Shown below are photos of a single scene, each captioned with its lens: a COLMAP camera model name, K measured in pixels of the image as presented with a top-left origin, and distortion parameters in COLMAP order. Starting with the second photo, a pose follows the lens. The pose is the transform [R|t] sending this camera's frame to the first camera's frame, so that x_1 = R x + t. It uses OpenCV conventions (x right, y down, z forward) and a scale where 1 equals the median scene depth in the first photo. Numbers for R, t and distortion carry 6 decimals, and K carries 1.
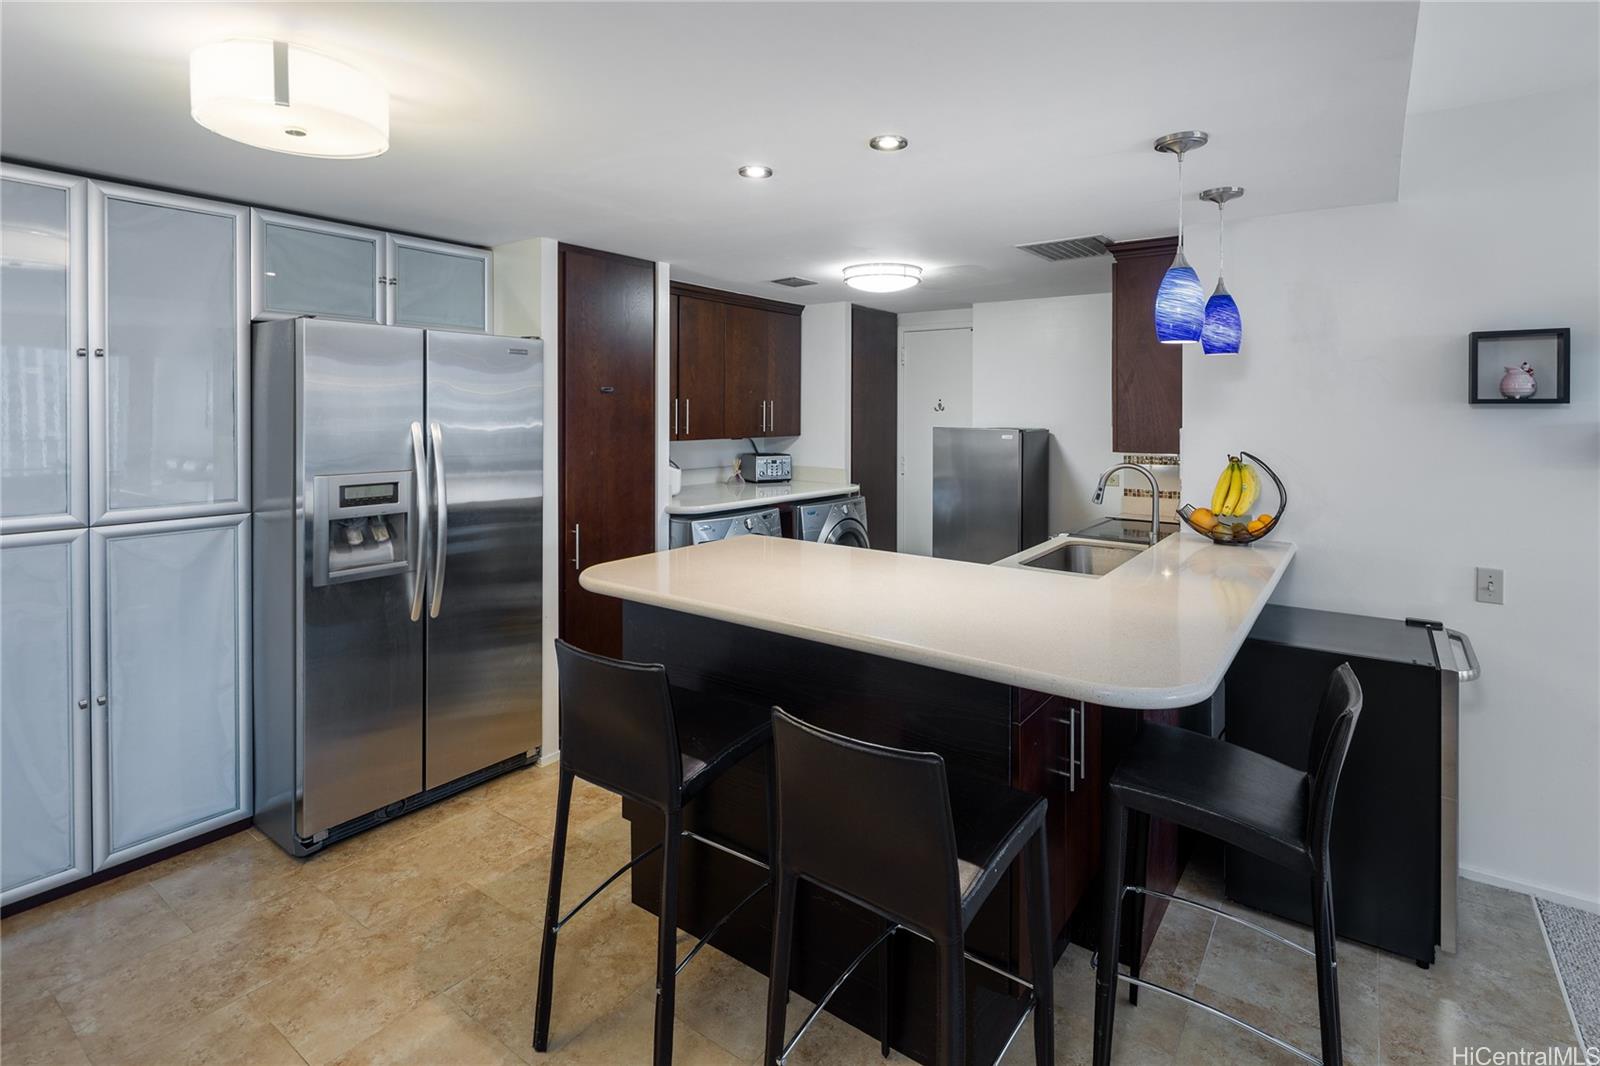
lens RADIAL K [[775.1, 0, 805.3], [0, 775.1, 418.0], [0, 0, 1]] dist [-0.000631, -0.001894]
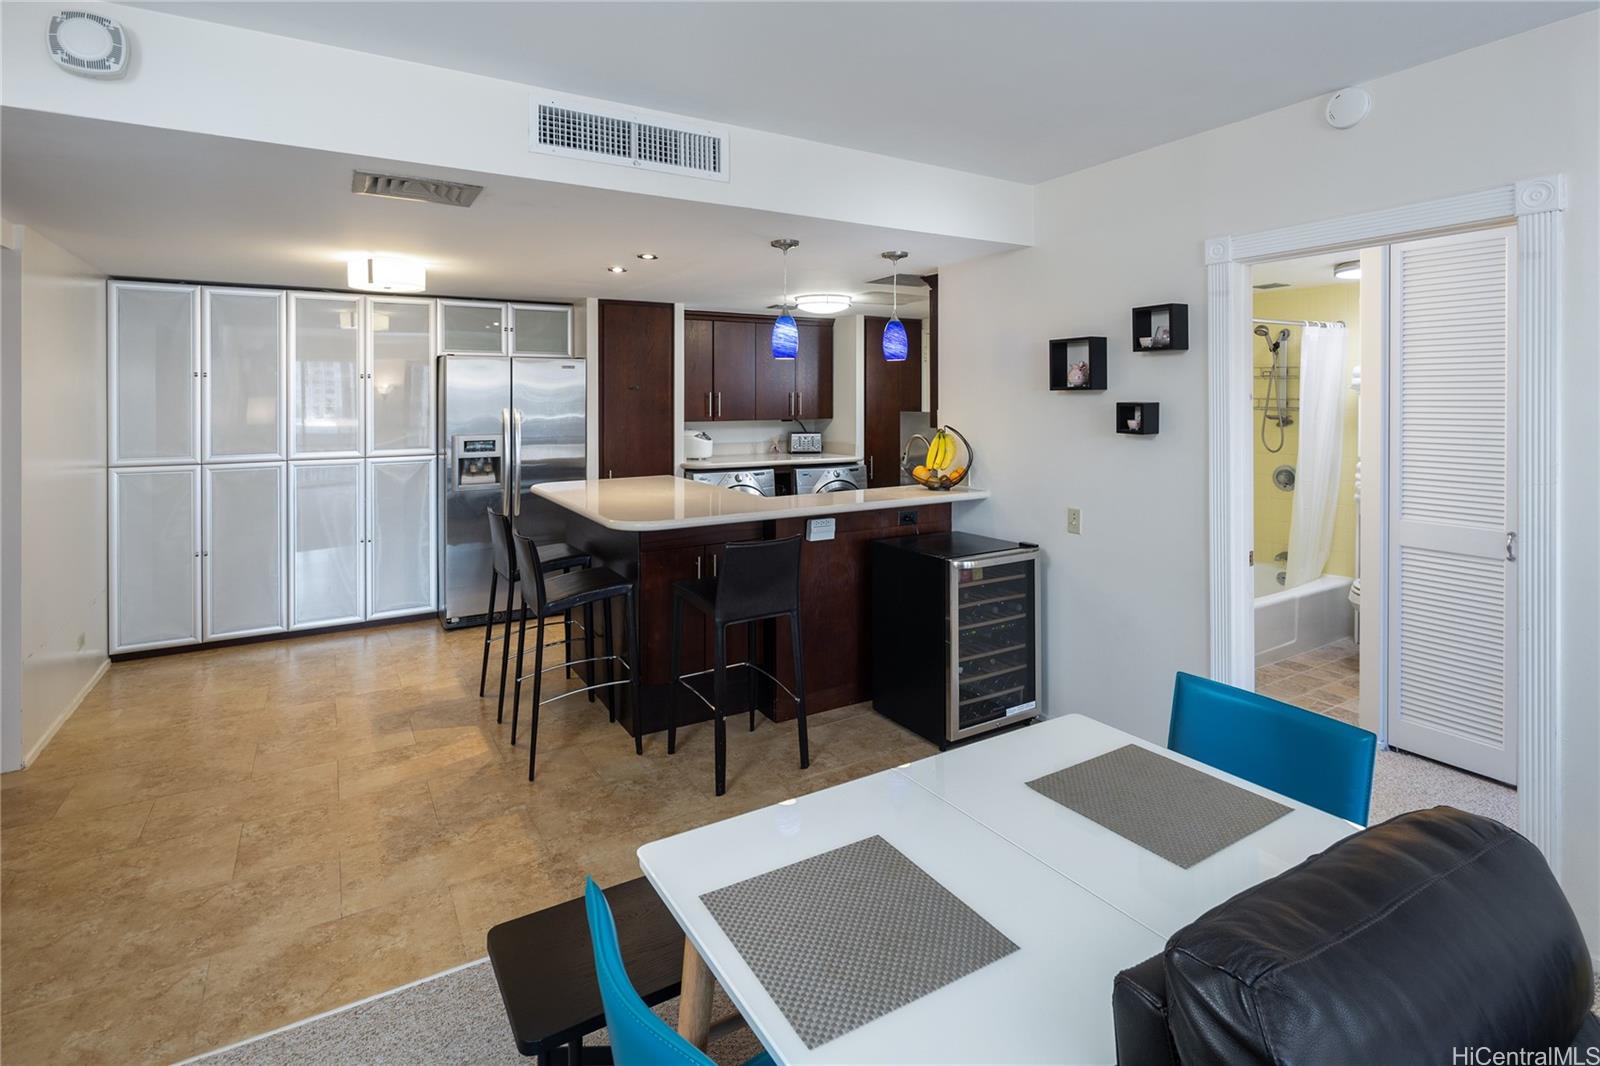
lens RADIAL K [[769.8, 0, 799.3], [0, 769.8, 403.0], [0, 0, 1]] dist [-0.000087, -0.000121]
pose [[0.921793, -0.008988, -0.387579, 0.834967], [0.006447, 0.999948, -0.007855, 0.011198], [0.387629, 0.004742, 0.921803, -0.409848]]
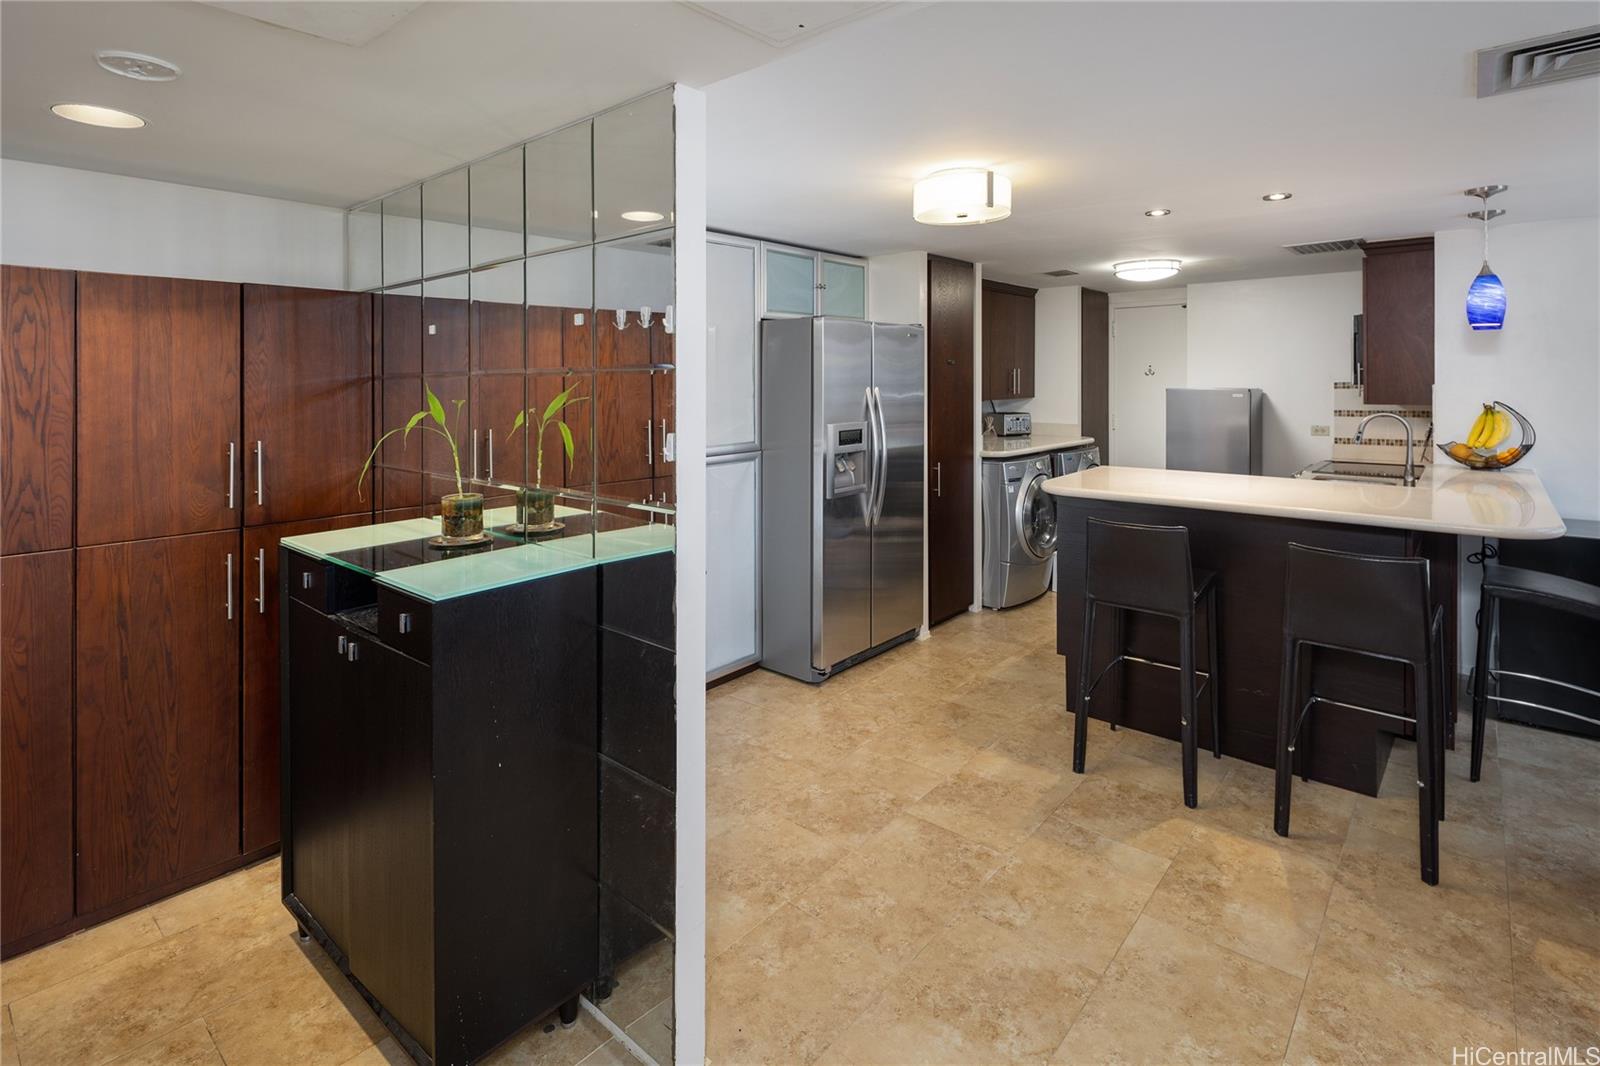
lens RADIAL K [[773.7, 0, 794.3], [0, 773.7, 388.9], [0, 0, 1]] dist [-0.002605, -0.000898]
pose [[0.996222, -0.011967, -0.086012, -0.508816], [0.012168, 0.999924, 0.001811, 0.004698], [0.085984, -0.002851, 0.996292, -0.423135]]
